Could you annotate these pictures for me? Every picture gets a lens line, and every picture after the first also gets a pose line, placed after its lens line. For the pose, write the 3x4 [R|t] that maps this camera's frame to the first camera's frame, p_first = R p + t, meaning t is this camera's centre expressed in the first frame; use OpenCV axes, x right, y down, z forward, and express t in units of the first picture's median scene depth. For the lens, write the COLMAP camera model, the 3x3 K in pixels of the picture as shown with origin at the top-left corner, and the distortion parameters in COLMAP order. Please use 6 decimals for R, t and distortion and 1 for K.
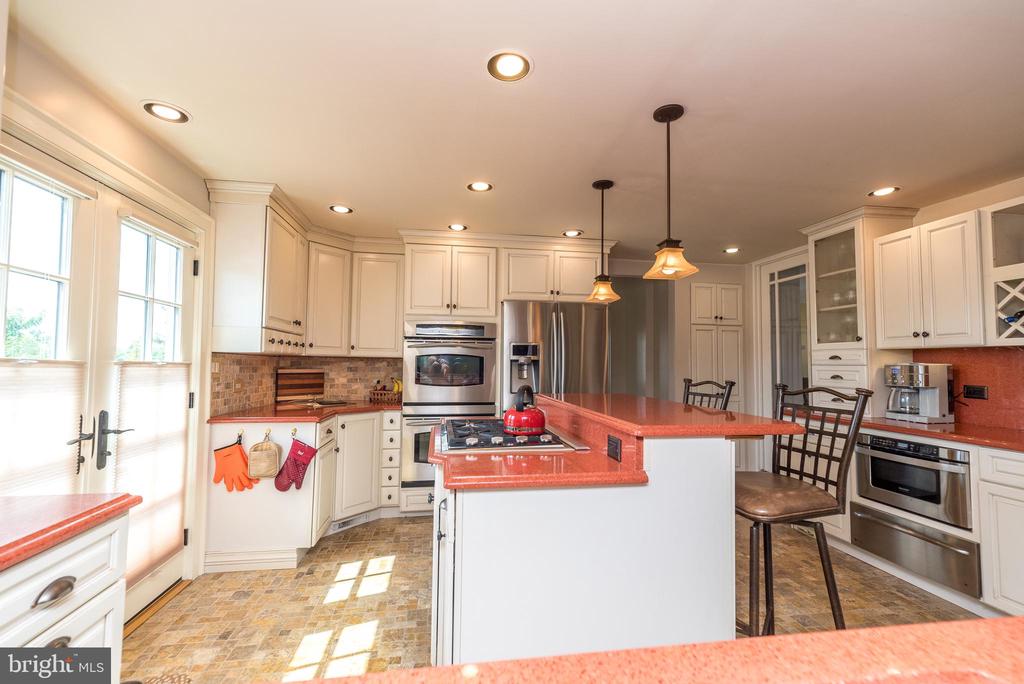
lens RADIAL K [[450.4, 0, 509.0], [0, 450.4, 344.0], [0, 0, 1]] dist [0.012065, 0.000387]
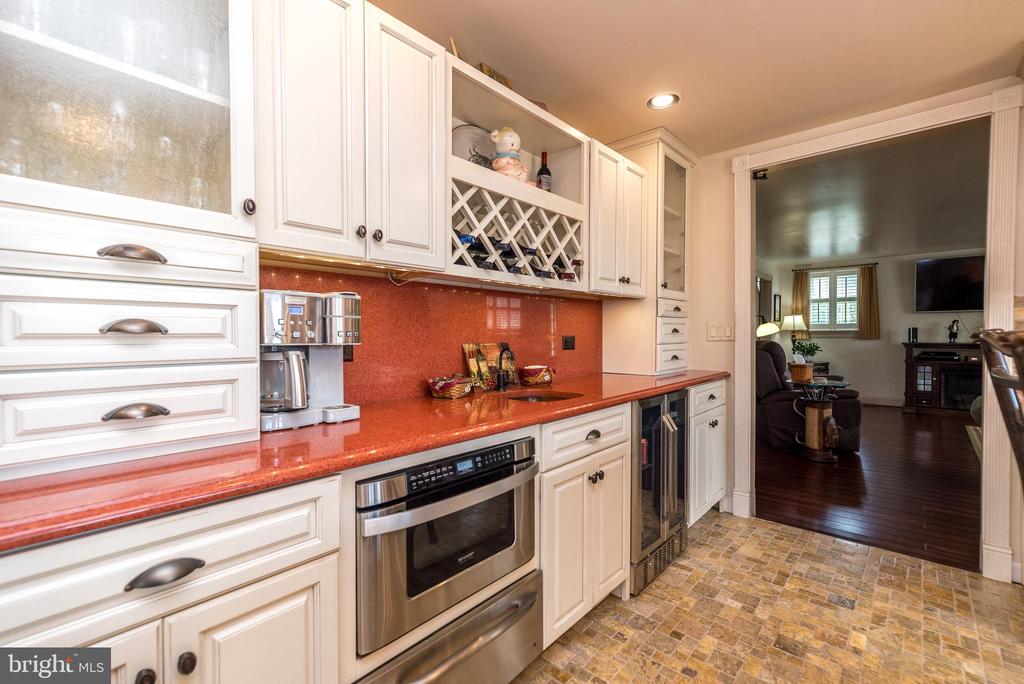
lens RADIAL K [[450.4, 0, 513.4], [0, 450.4, 343.0], [0, 0, 1]] dist [0.012065, 0.000387]
pose [[-0.622969, -0.022949, 0.781910, 0.435201], [-0.039135, 0.999232, -0.001852, 0.086906], [-0.781267, -0.031754, -0.623389, 1.157273]]
